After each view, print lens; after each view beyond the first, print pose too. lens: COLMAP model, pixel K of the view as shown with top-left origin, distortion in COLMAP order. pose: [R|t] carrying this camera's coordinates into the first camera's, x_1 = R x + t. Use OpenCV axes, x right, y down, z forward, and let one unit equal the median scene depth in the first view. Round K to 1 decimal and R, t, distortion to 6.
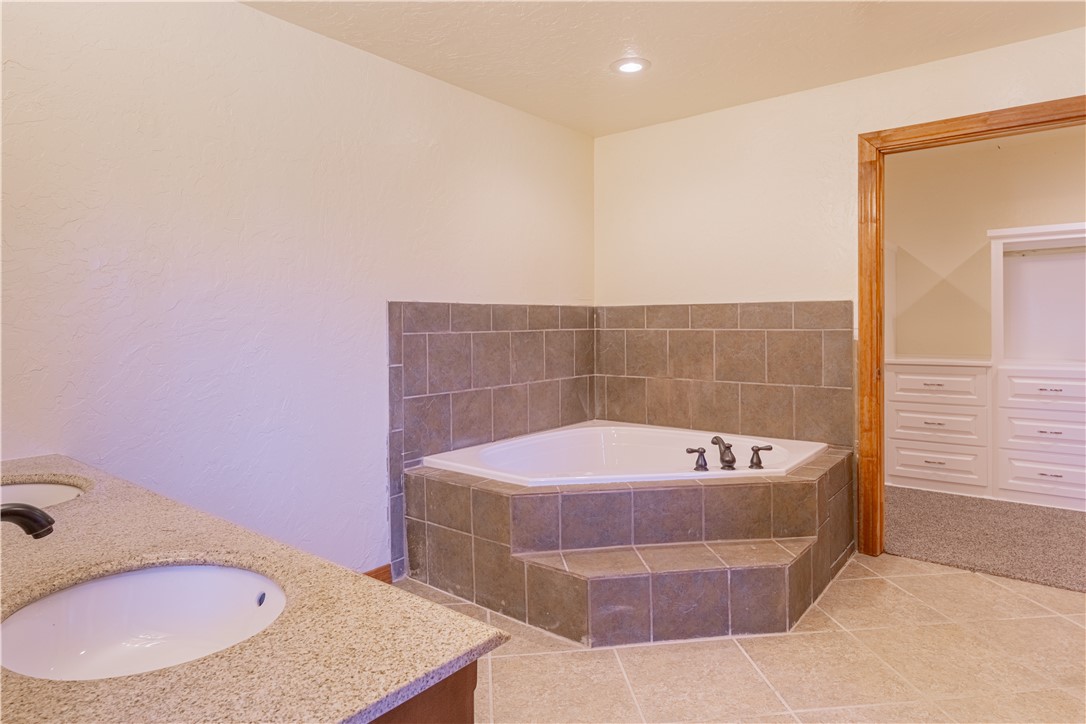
lens RADIAL K [[624.2, 0, 536.2], [0, 624.2, 355.8], [0, 0, 1]] dist [-0.000050, 0.000742]
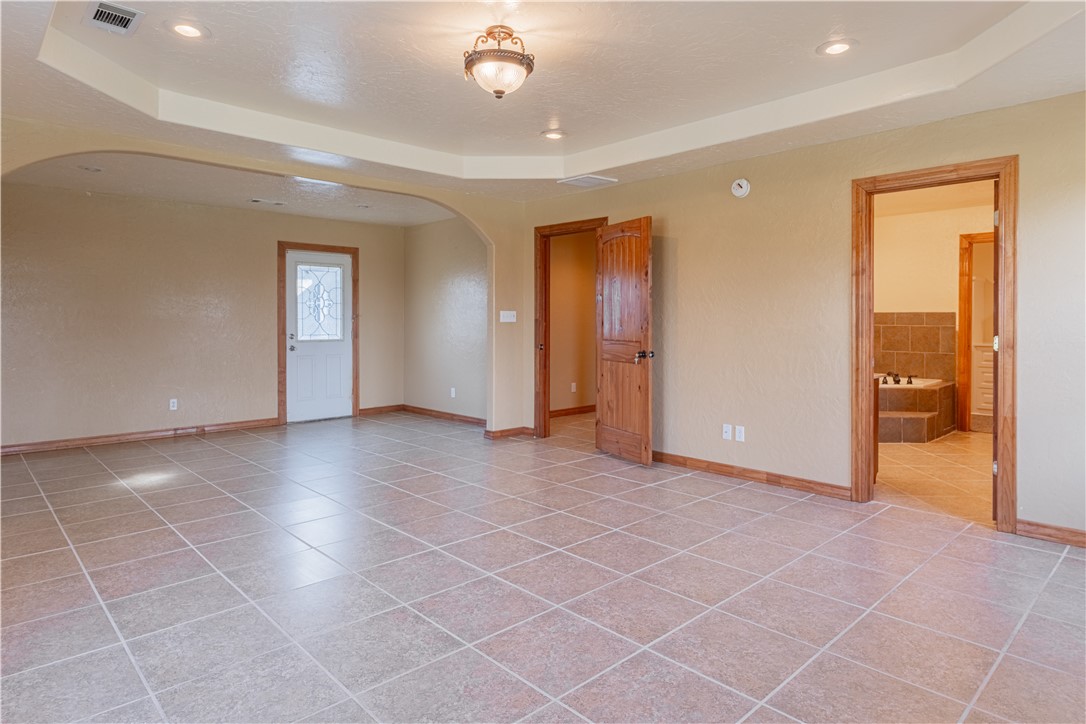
lens RADIAL K [[624.2, 0, 536.2], [0, 624.2, 355.8], [0, 0, 1]] dist [-0.000050, 0.000742]
pose [[0.991813, 0.015909, -0.126701, -0.650494], [-0.016797, 0.999841, -0.005945, 0.099691], [0.126587, 0.008025, 0.991923, -1.312326]]
